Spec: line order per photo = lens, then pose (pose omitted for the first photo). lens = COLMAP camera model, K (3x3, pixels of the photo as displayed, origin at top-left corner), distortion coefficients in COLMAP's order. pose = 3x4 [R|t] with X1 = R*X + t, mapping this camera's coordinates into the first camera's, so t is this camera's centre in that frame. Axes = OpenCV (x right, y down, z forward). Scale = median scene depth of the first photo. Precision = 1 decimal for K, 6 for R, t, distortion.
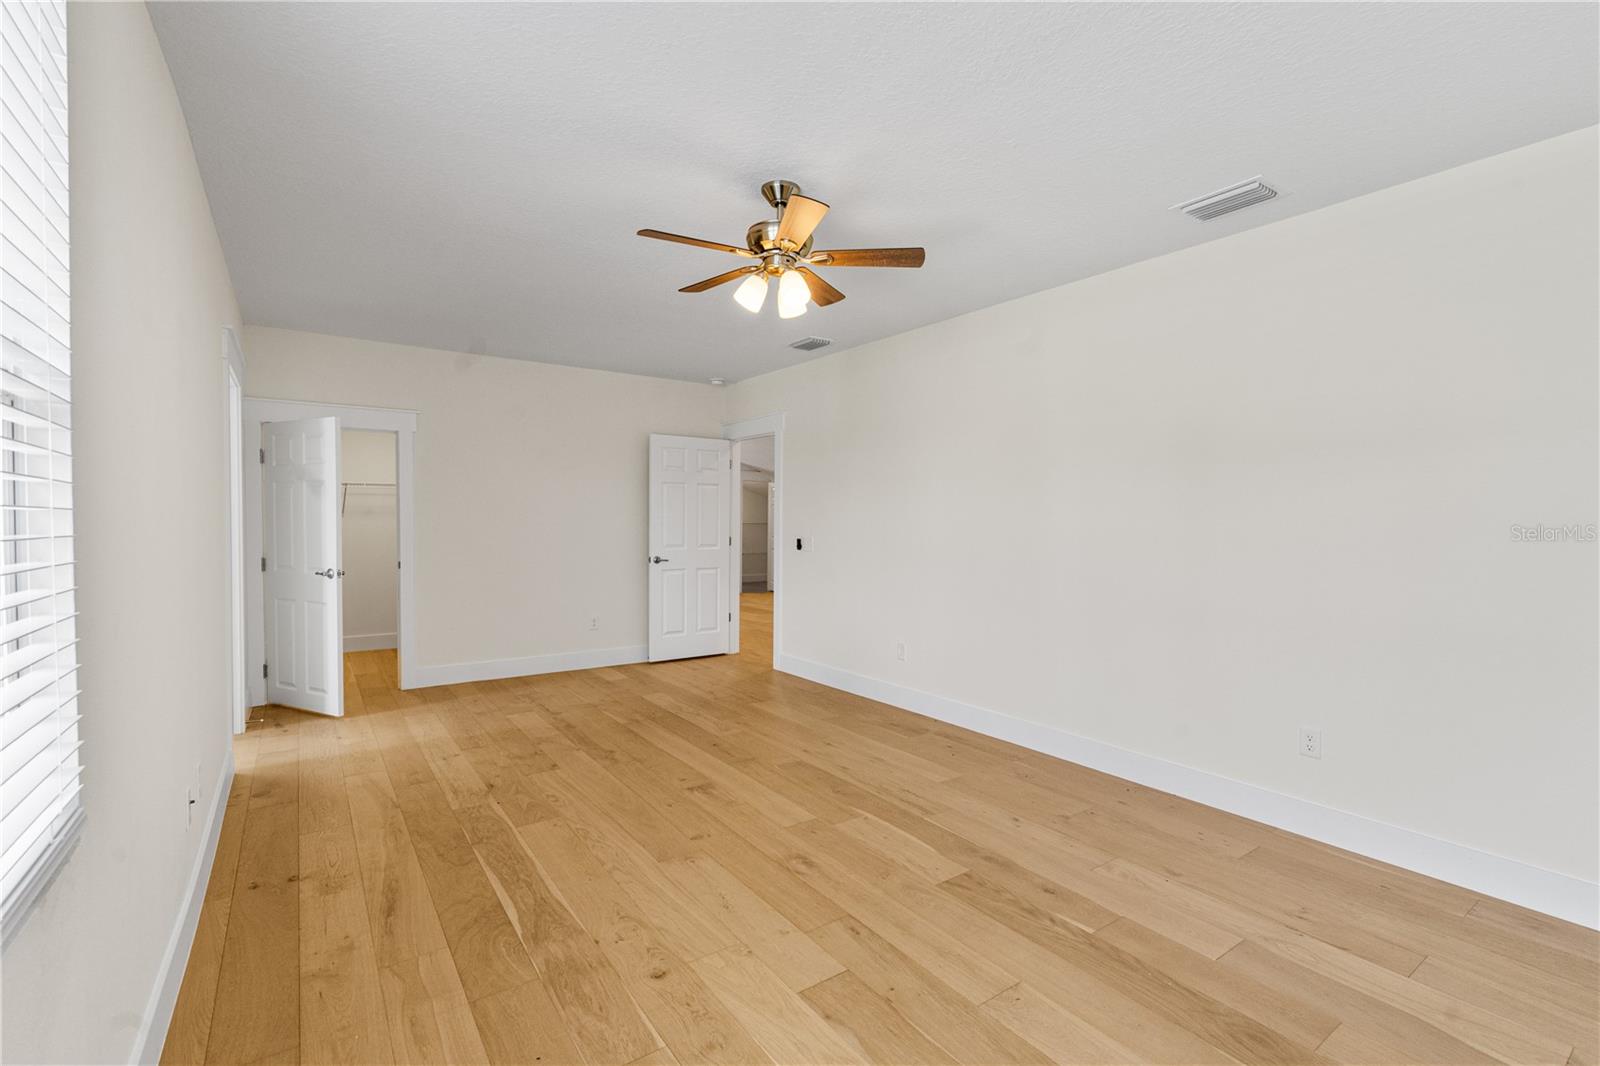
lens RADIAL K [[728.4, 0, 797.5], [0, 728.4, 529.7], [0, 0, 1]] dist [-0.001962, -0.000102]
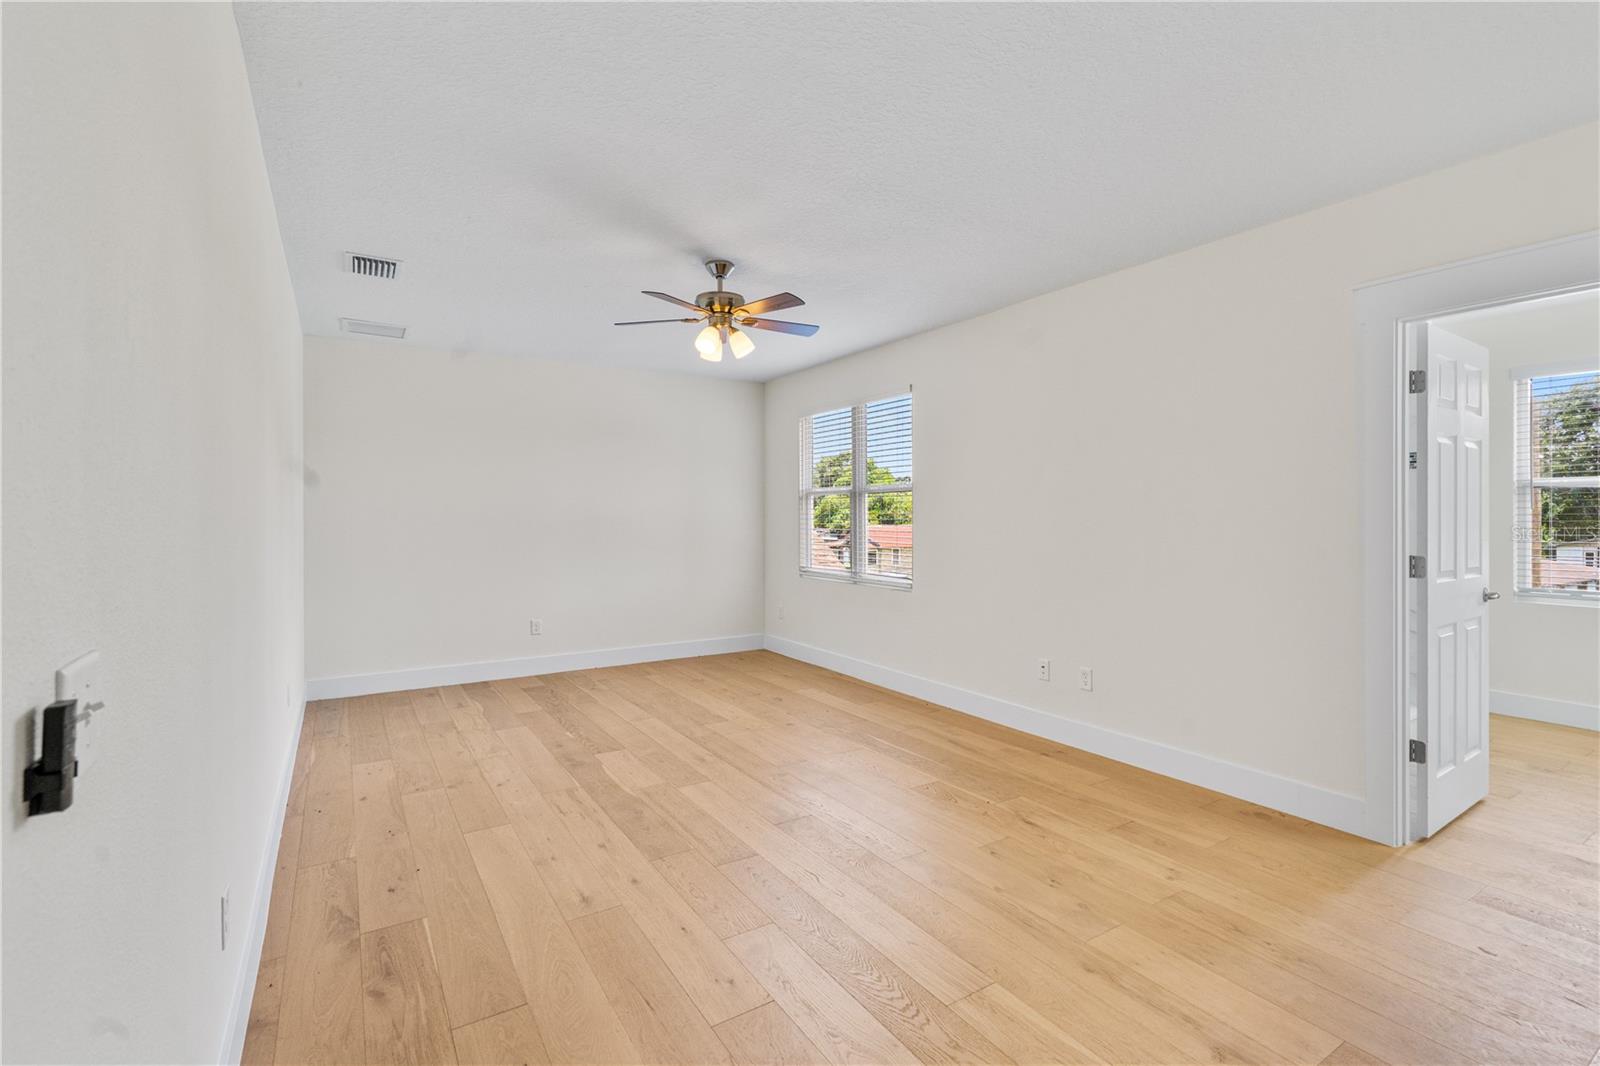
lens RADIAL K [[728.4, 0, 807.1], [0, 728.4, 516.6], [0, 0, 1]] dist [-0.001962, -0.000102]
pose [[-0.999482, -0.003375, 0.031995, -0.192160], [-0.002816, 0.999843, 0.017516, -0.030643], [-0.032049, 0.017416, -0.999335, 1.968993]]
